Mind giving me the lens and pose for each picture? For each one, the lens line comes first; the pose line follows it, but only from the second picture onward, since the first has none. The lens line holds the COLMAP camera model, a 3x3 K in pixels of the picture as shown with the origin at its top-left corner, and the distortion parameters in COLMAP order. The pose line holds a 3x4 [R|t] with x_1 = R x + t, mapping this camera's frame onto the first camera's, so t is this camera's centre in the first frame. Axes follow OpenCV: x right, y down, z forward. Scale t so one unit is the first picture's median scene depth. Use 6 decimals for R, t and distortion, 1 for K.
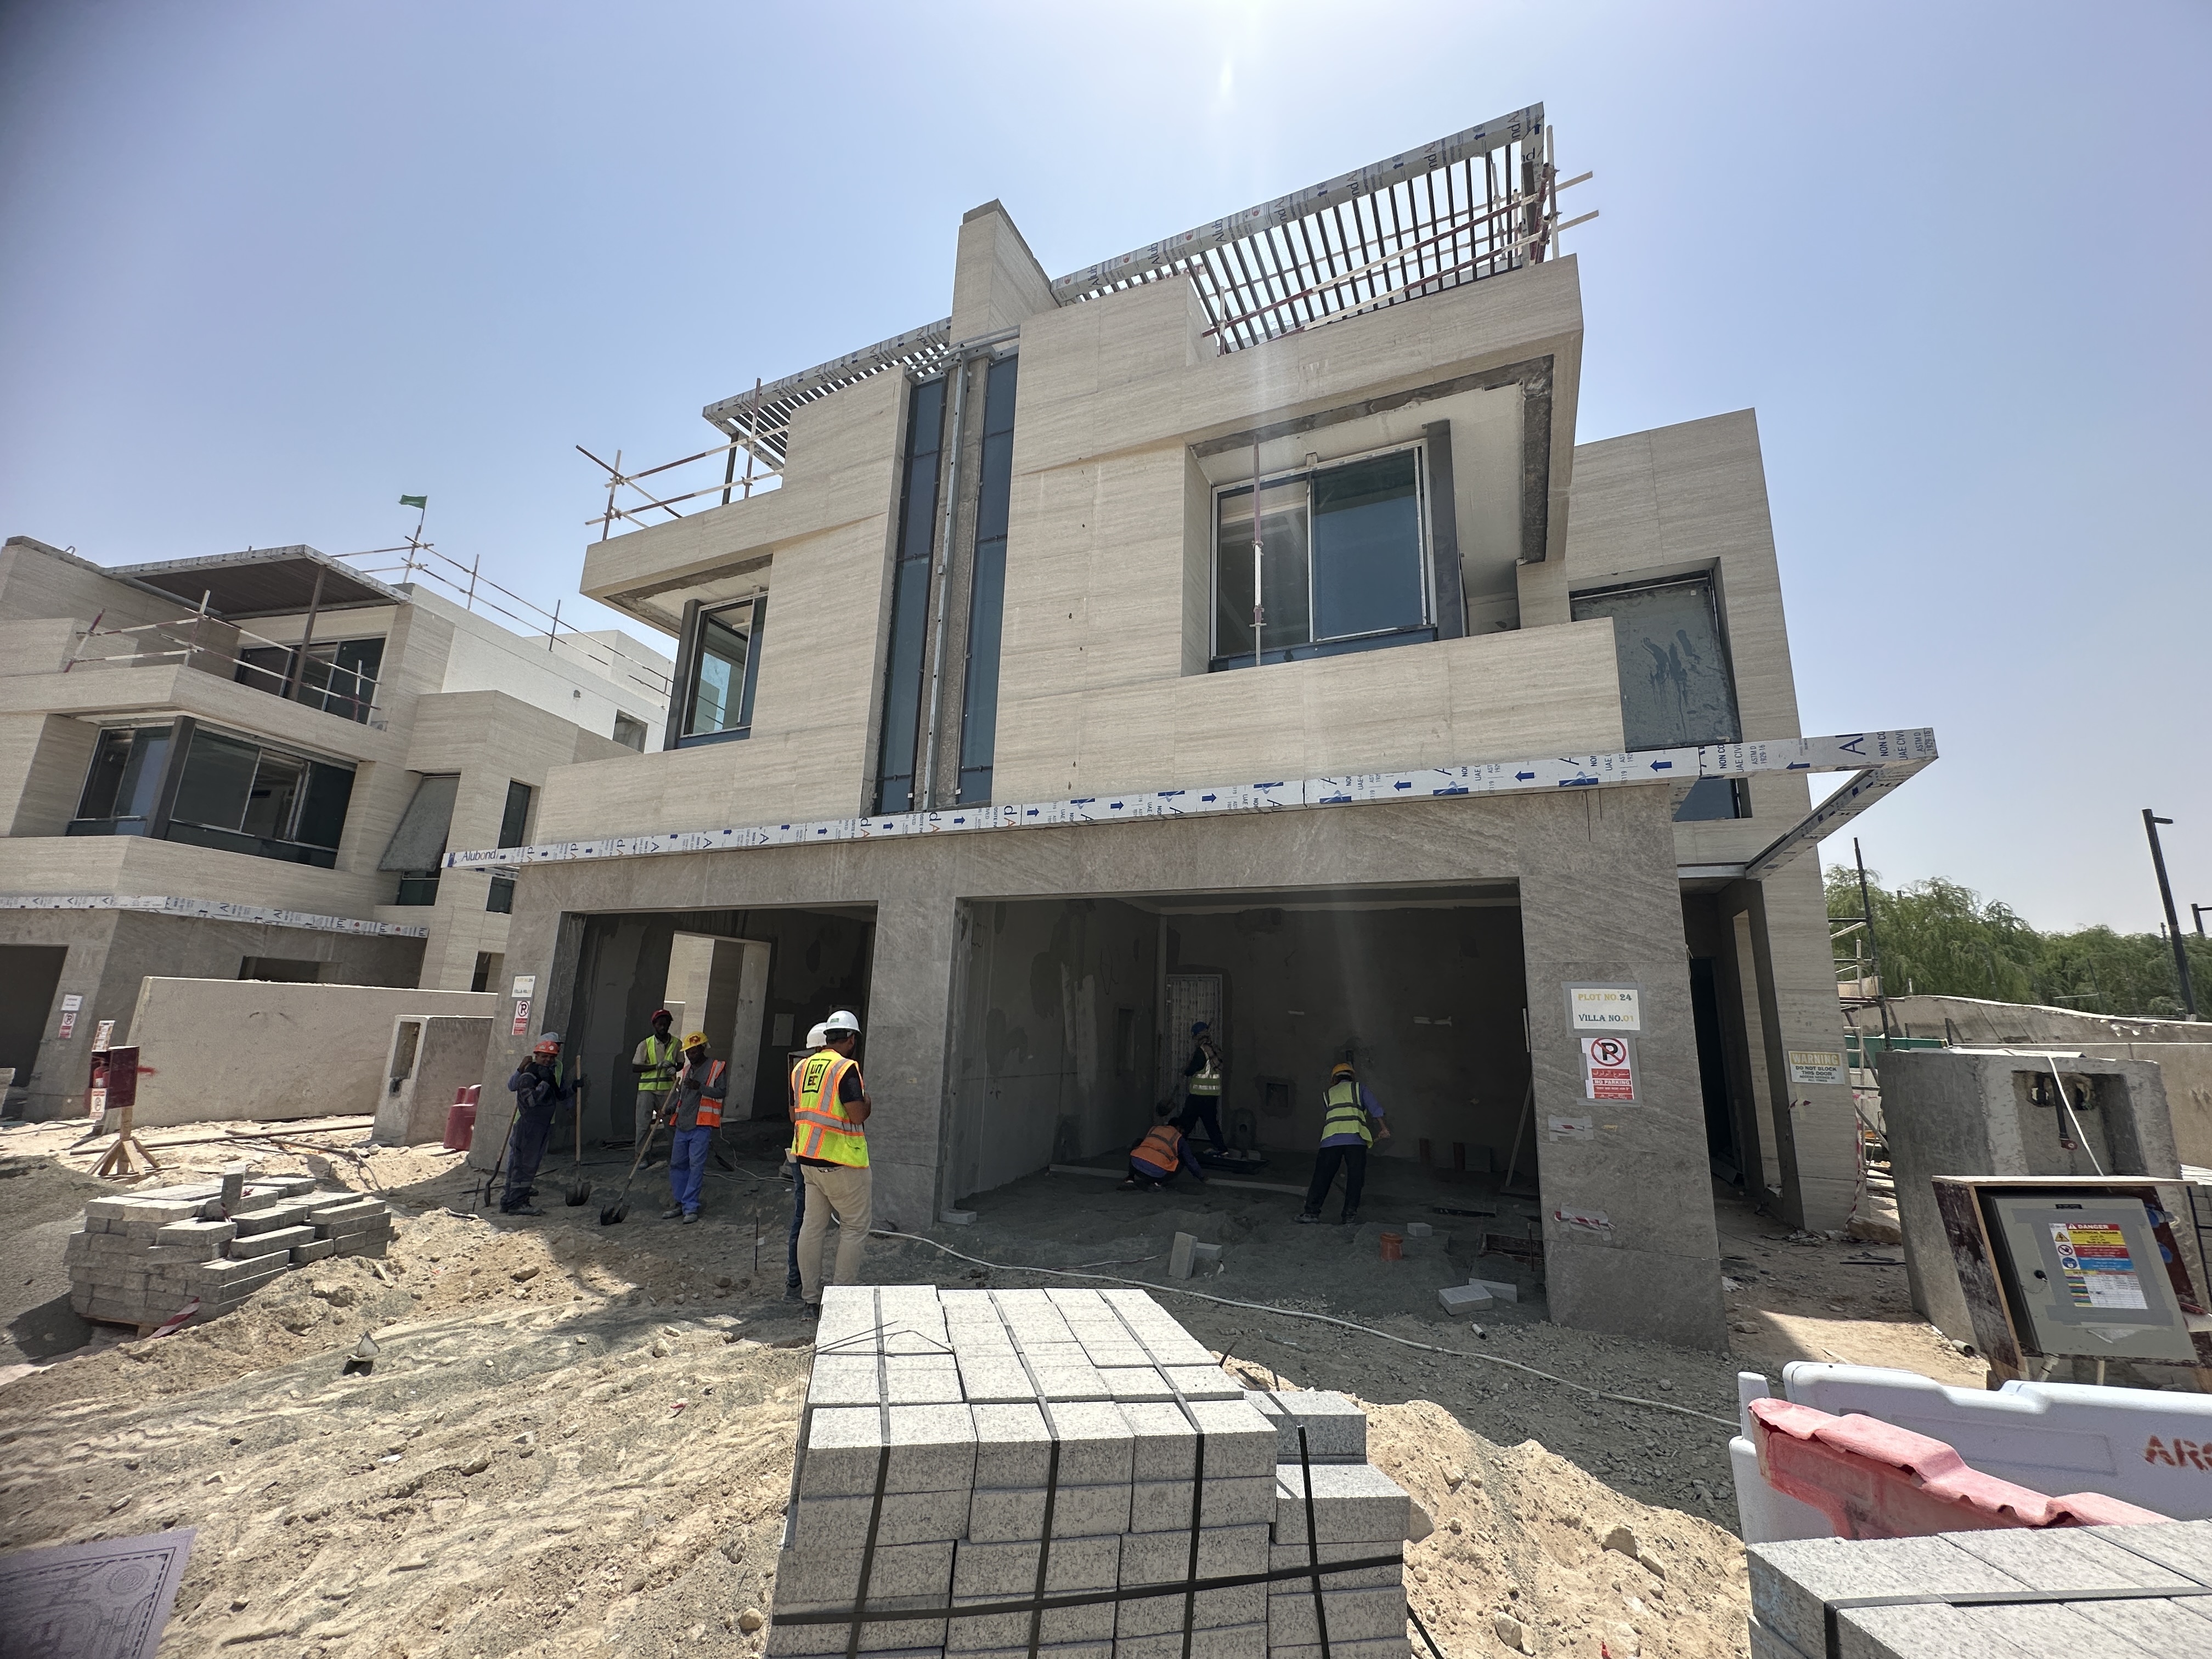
lens RADIAL K [[886.6, 0, 1107.3], [0, 886.6, 825.9], [0, 0, 1]] dist [0.001798, 0.000401]
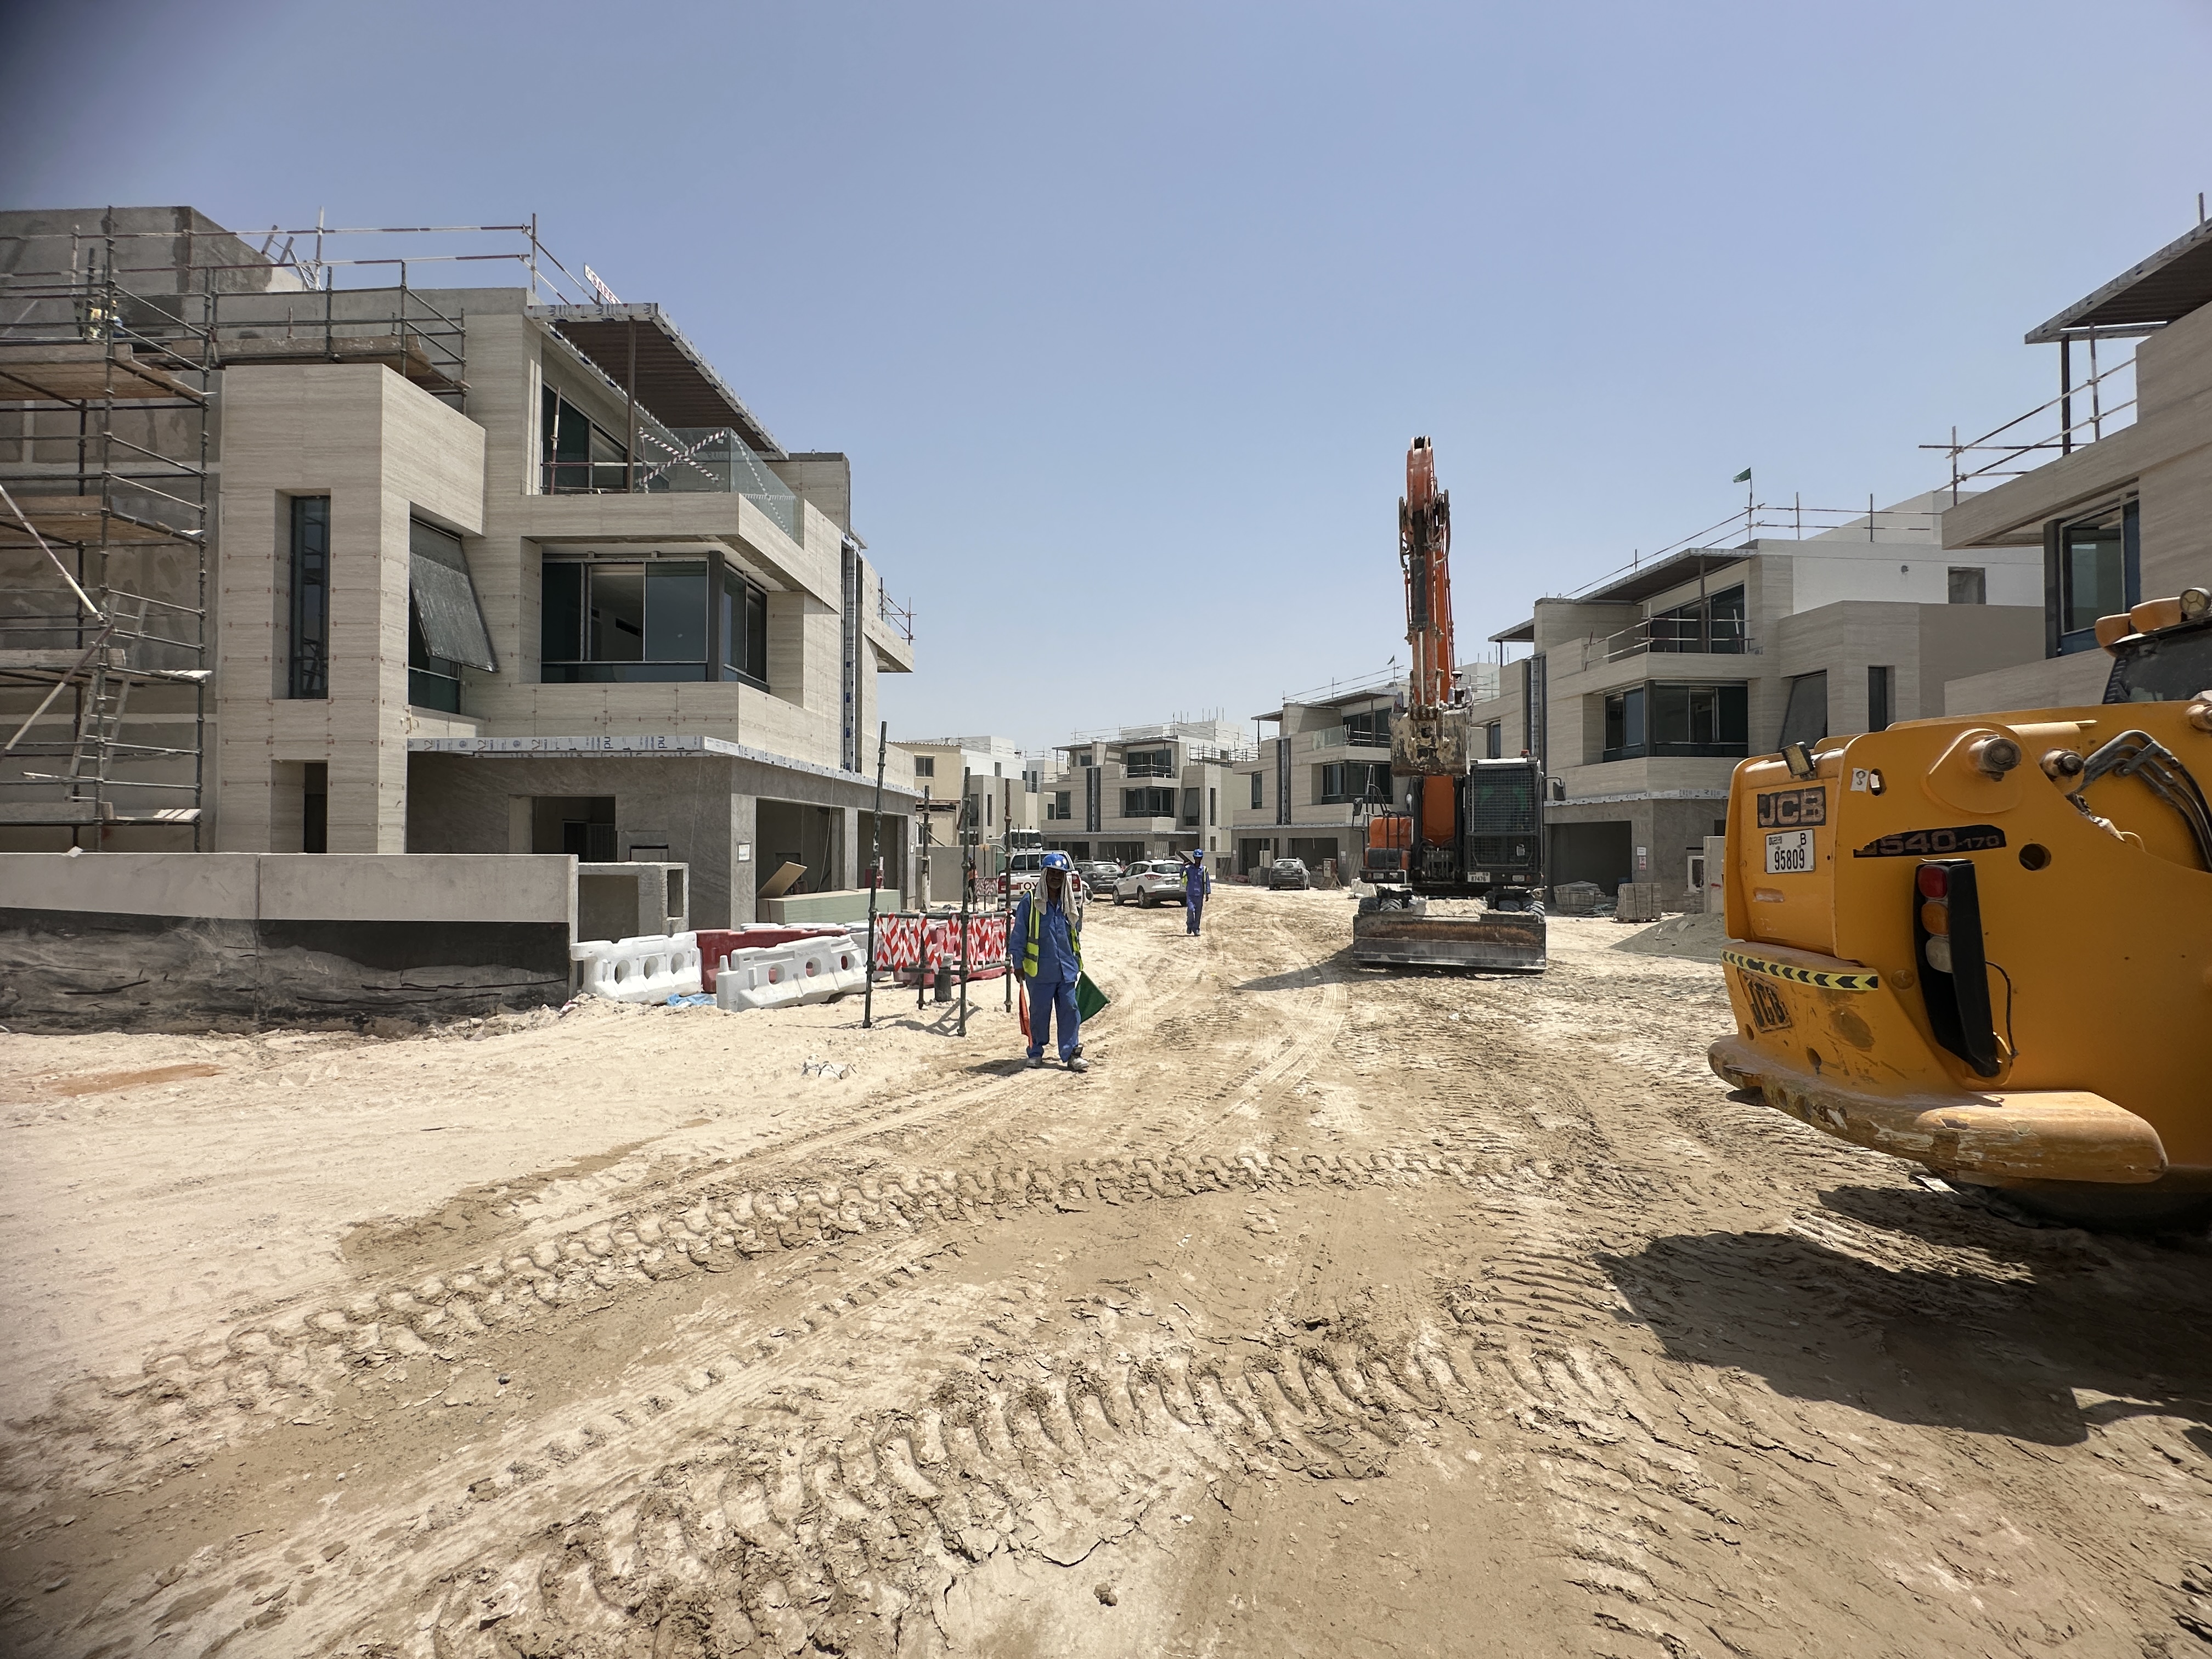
lens RADIAL K [[886.6, 0, 1103.9], [0, 886.6, 828.8], [0, 0, 1]] dist [0.001798, 0.000401]
pose [[0.299317, -0.050490, -0.952817, 0.203150], [0.217783, 0.975854, 0.016703, -0.098314], [0.928967, -0.212507, 0.303085, -0.477405]]
